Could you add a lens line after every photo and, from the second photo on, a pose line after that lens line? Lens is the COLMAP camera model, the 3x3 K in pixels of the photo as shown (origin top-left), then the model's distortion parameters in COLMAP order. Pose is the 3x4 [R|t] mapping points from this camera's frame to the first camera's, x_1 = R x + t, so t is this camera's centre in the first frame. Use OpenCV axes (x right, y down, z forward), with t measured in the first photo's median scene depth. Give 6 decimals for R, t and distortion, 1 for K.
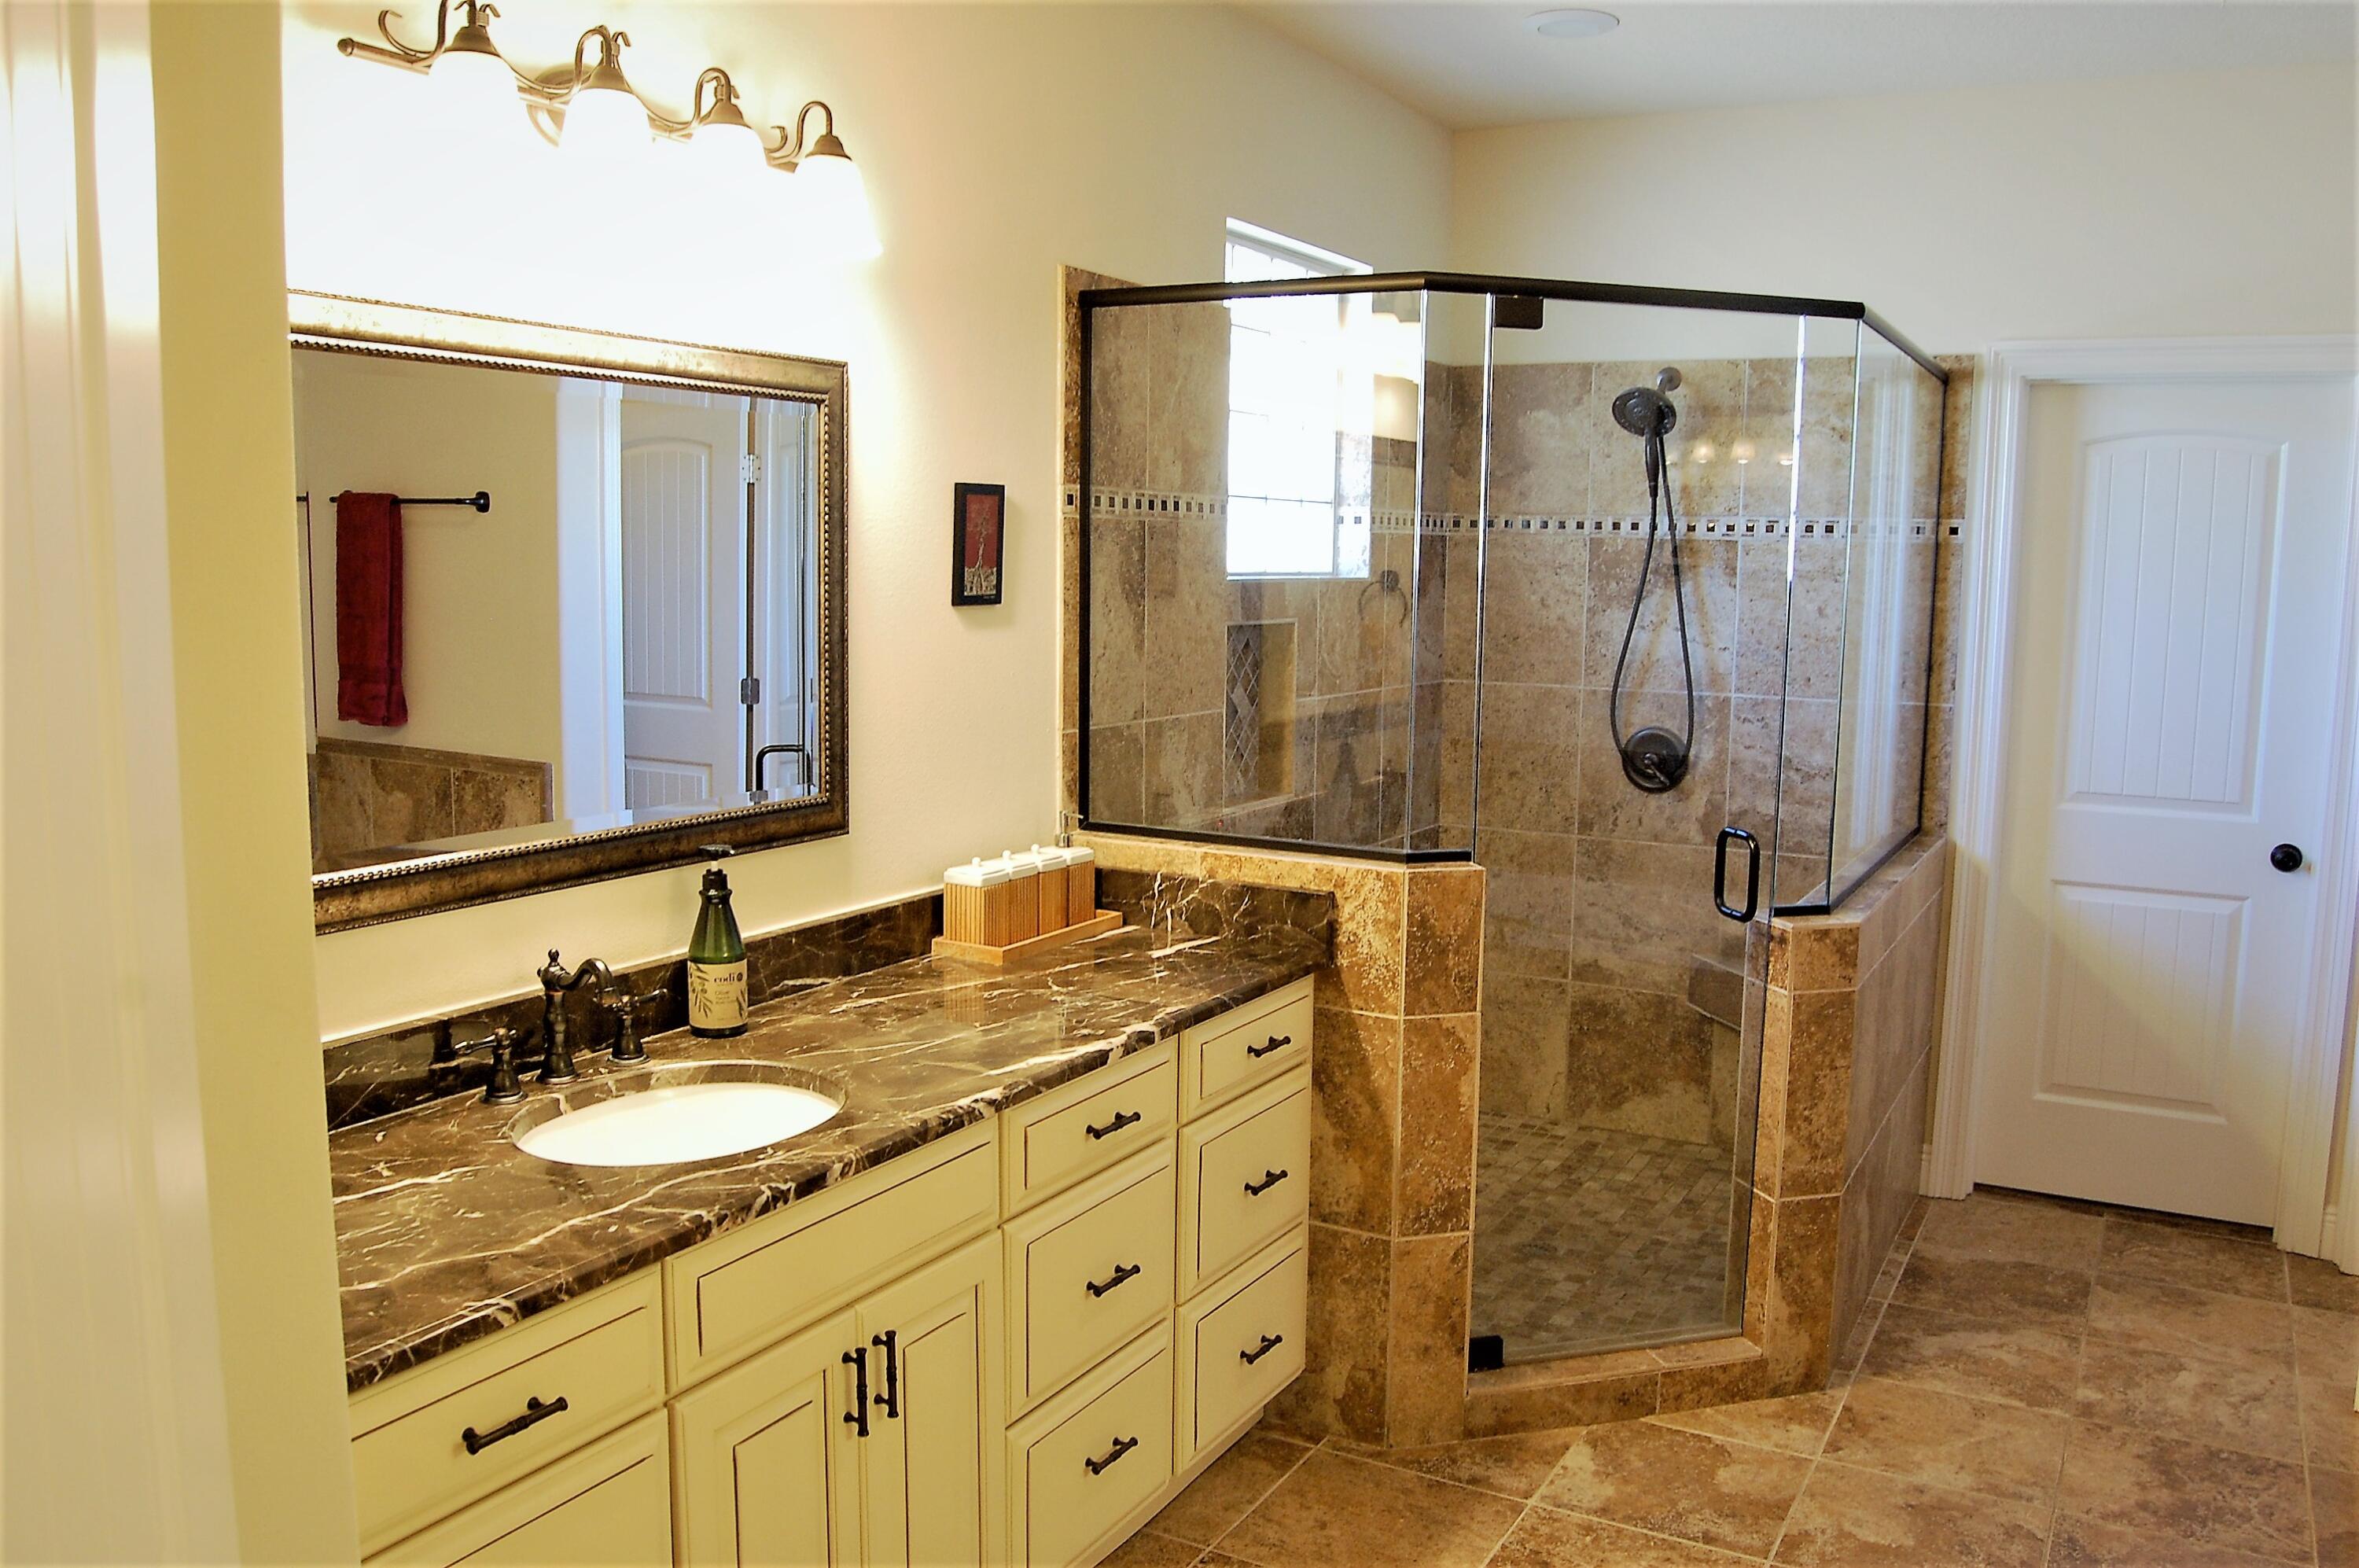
lens RADIAL K [[1838.5, 0, 1194.5], [0, 1838.5, 771.3], [0, 0, 1]] dist [-0.070291, 0.010688]
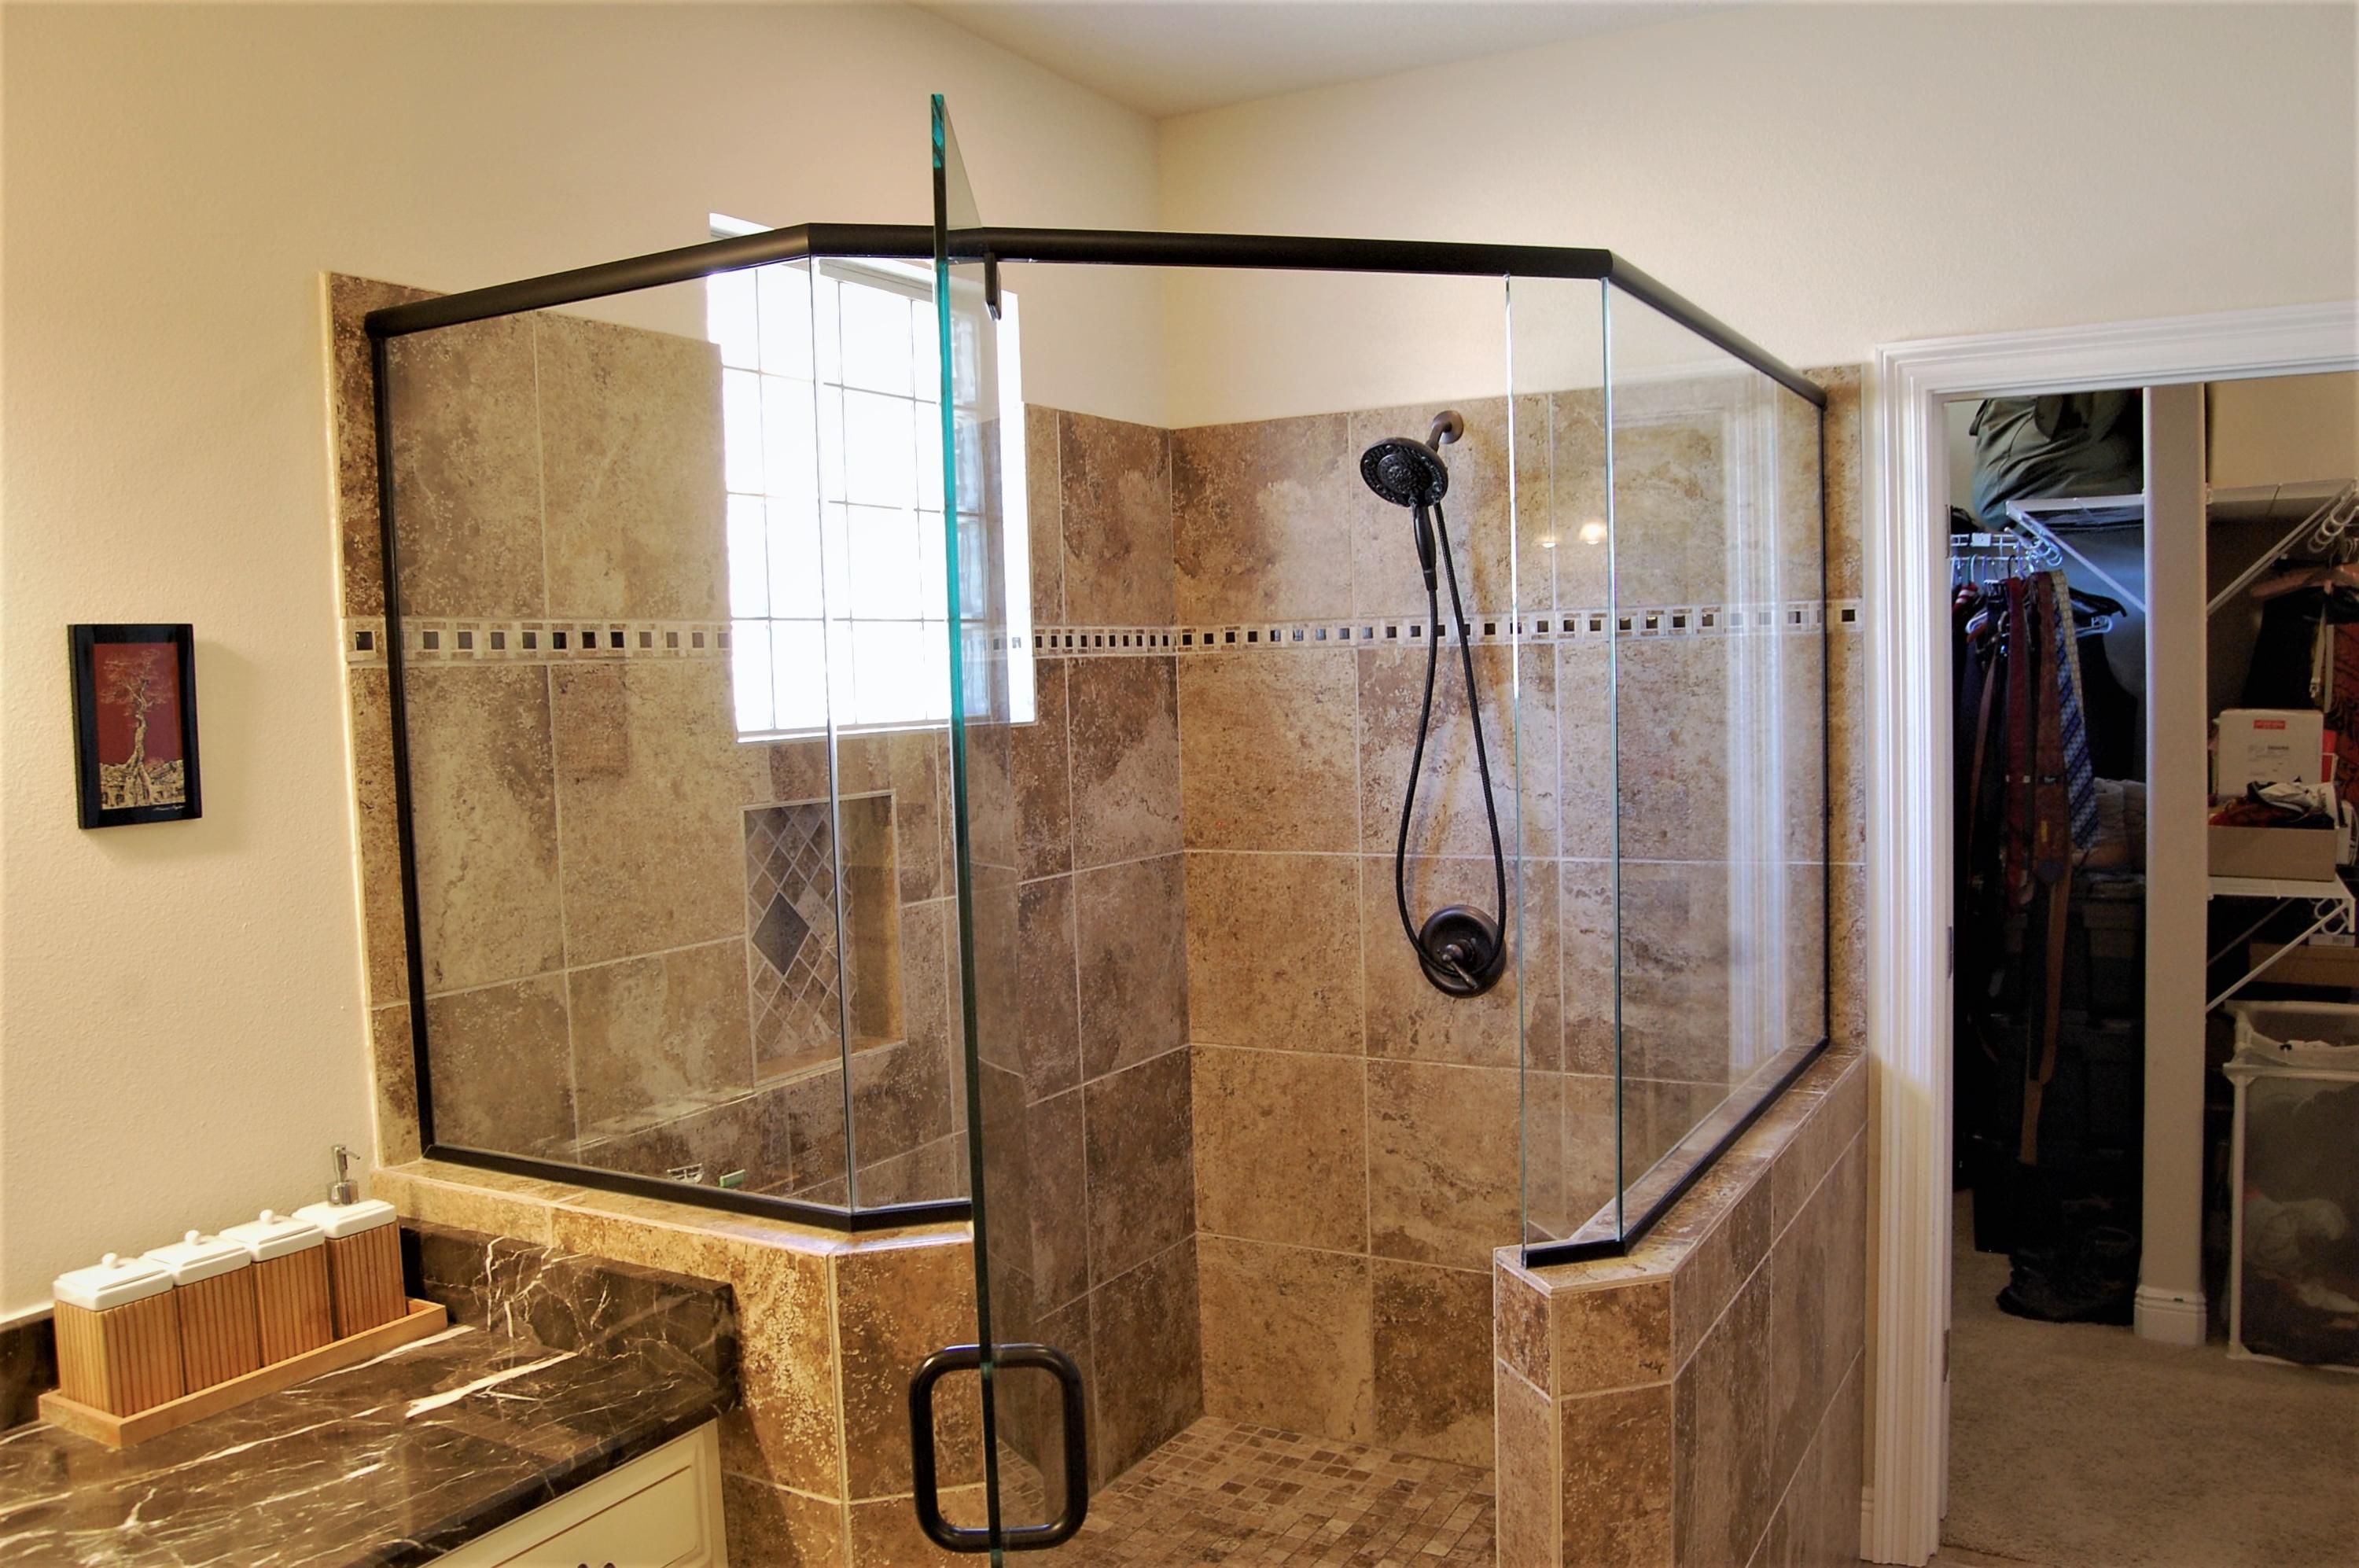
lens RADIAL K [[1838.5, 0, 1164.0], [0, 1838.5, 793.1], [0, 0, 1]] dist [-0.070291, 0.010688]
pose [[0.998691, -0.045701, -0.022954, 0.171539], [0.044435, 0.997608, -0.052954, -0.039569], [0.025319, 0.051865, 0.998333, 0.302833]]
